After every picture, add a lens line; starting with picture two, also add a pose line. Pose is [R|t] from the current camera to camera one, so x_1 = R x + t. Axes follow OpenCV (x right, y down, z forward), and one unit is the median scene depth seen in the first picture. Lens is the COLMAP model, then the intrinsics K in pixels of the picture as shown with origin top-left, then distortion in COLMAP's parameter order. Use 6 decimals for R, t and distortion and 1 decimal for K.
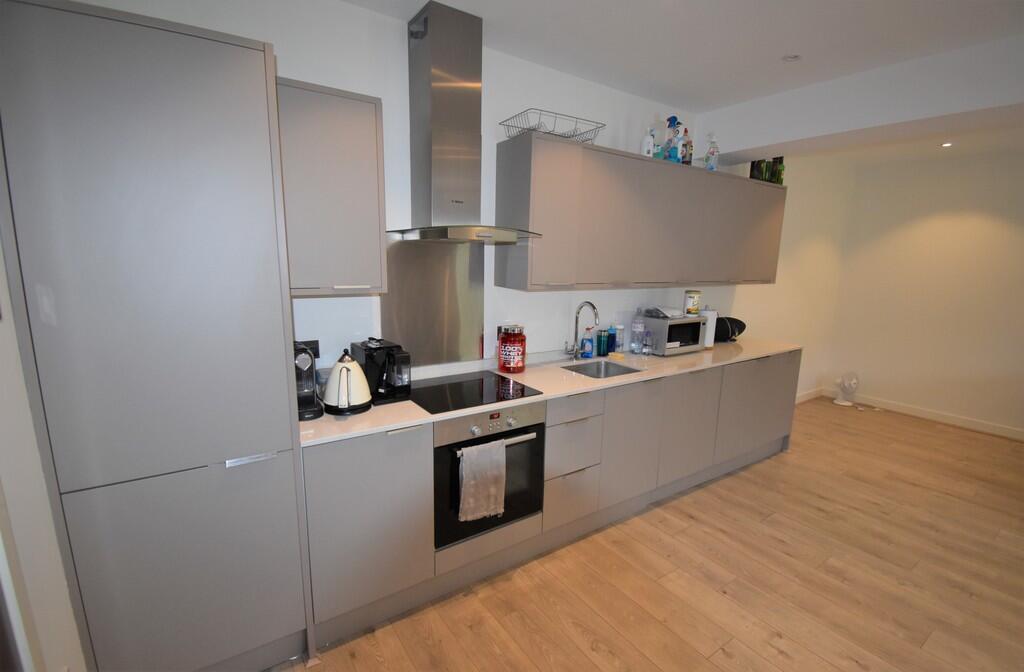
lens RADIAL K [[454.8, 0, 503.1], [0, 454.8, 342.7], [0, 0, 1]] dist [0.000124, -0.017614]
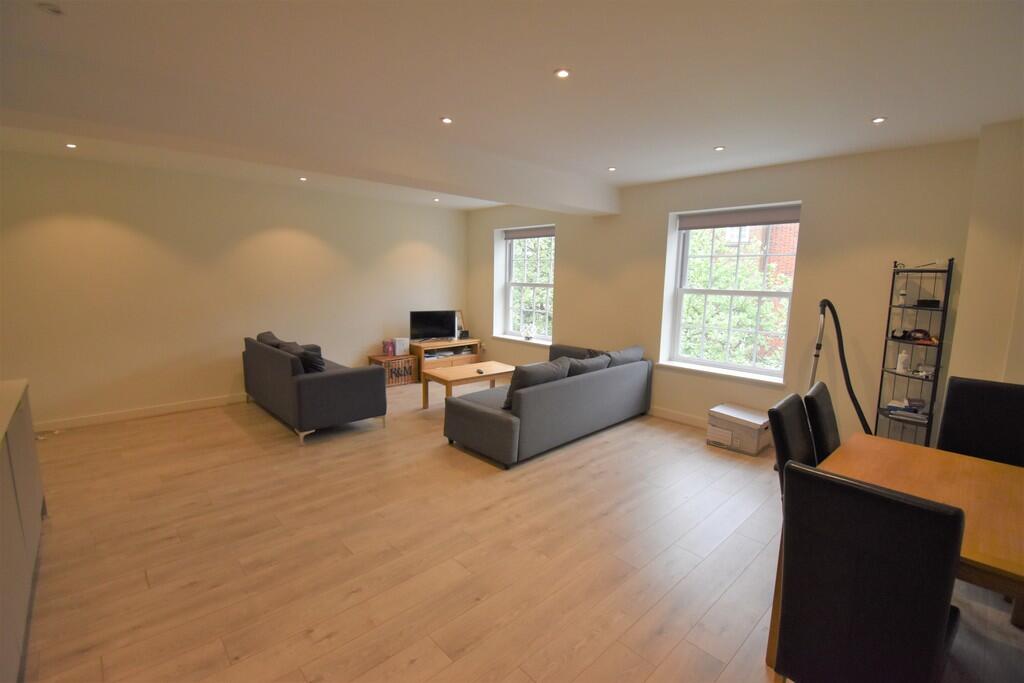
lens RADIAL K [[458.3, 0, 512.0], [0, 458.3, 341.5], [0, 0, 1]] dist [0.022514, -0.027047]
pose [[-0.173938, -0.161963, 0.971346, -0.273478], [0.154921, 0.969599, 0.189413, -0.092142], [-0.972494, 0.183428, -0.143558, 0.389765]]
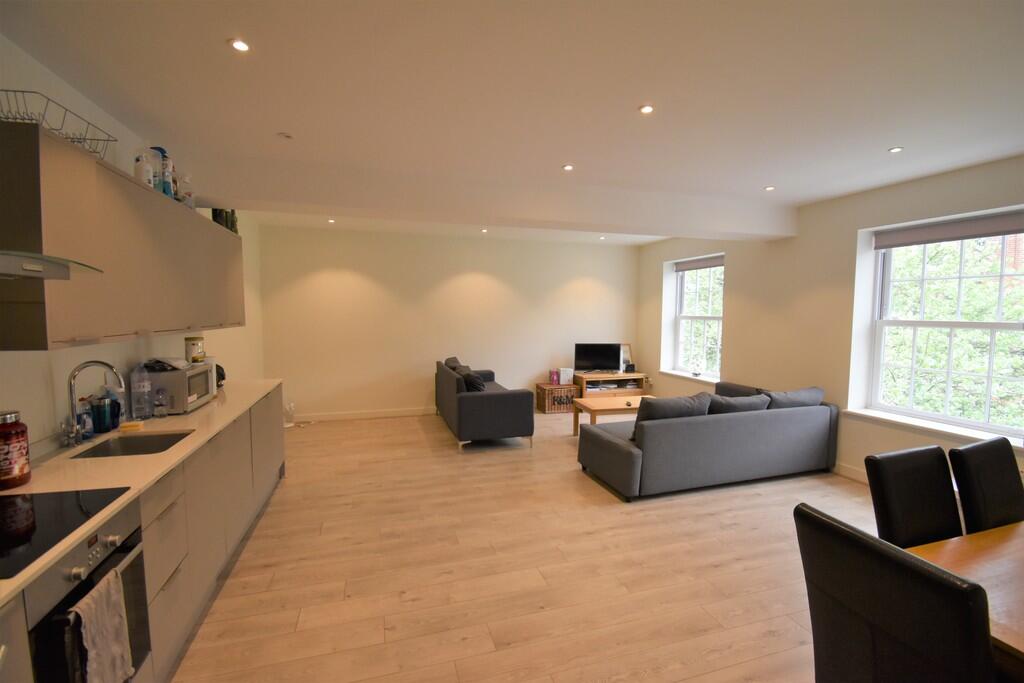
lens RADIAL K [[458.3, 0, 512.0], [0, 458.3, 341.5], [0, 0, 1]] dist [0.022514, -0.027047]
pose [[0.283171, -0.080393, 0.955694, -0.340061], [0.171182, 0.984716, 0.032113, -0.030649], [-0.943669, 0.154504, 0.292605, 0.143060]]
